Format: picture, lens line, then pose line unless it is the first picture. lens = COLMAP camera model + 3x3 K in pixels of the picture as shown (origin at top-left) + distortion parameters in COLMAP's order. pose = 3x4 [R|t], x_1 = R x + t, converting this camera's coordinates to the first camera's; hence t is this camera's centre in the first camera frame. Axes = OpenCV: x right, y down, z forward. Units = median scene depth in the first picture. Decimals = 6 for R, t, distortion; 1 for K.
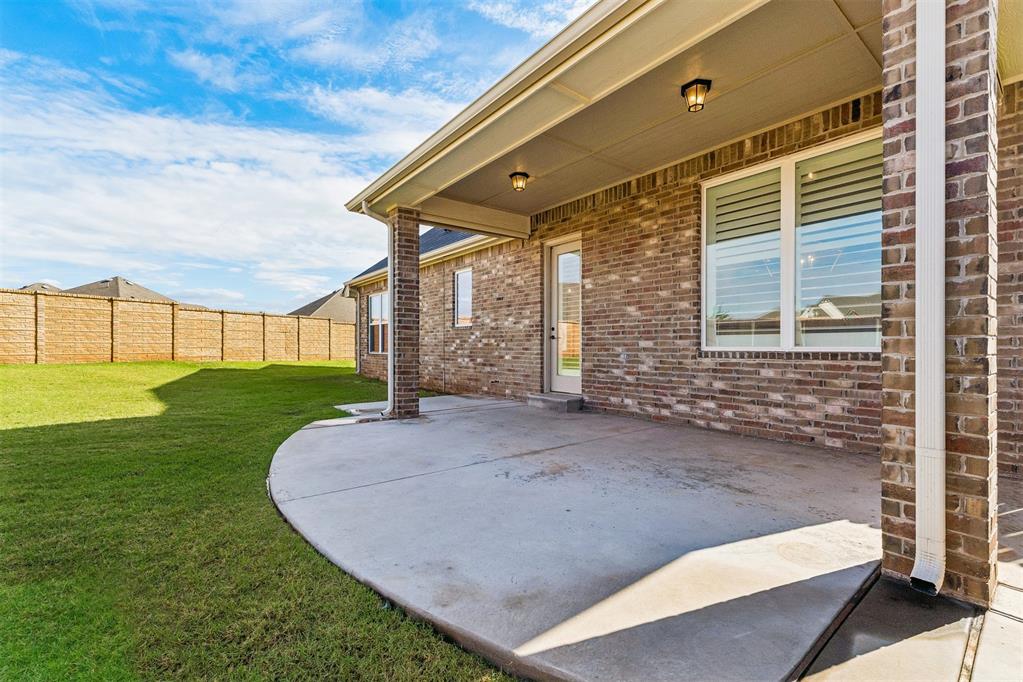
lens RADIAL K [[435.1, 0, 511.3], [0, 435.1, 344.6], [0, 0, 1]] dist [0.002515, 0.000396]
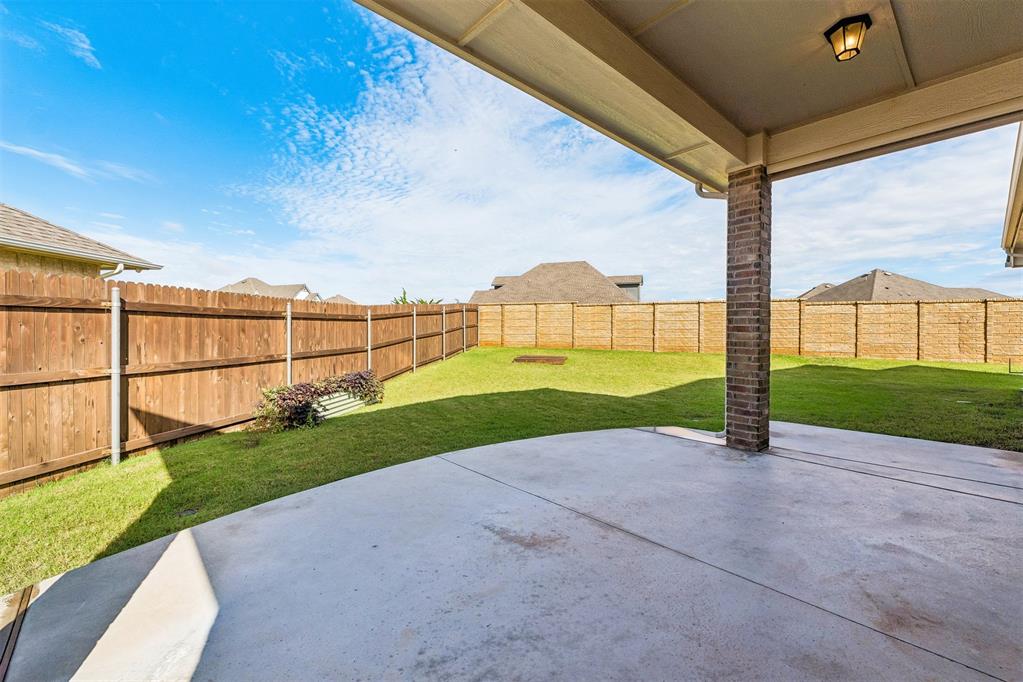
lens RADIAL K [[435.1, 0, 511.7], [0, 435.1, 339.4], [0, 0, 1]] dist [0.002515, 0.000396]
pose [[0.075367, 0.013004, -0.997071, 0.567623], [-0.000367, 0.999915, 0.013013, -0.035720], [0.997156, -0.000615, 0.075365, 0.651573]]
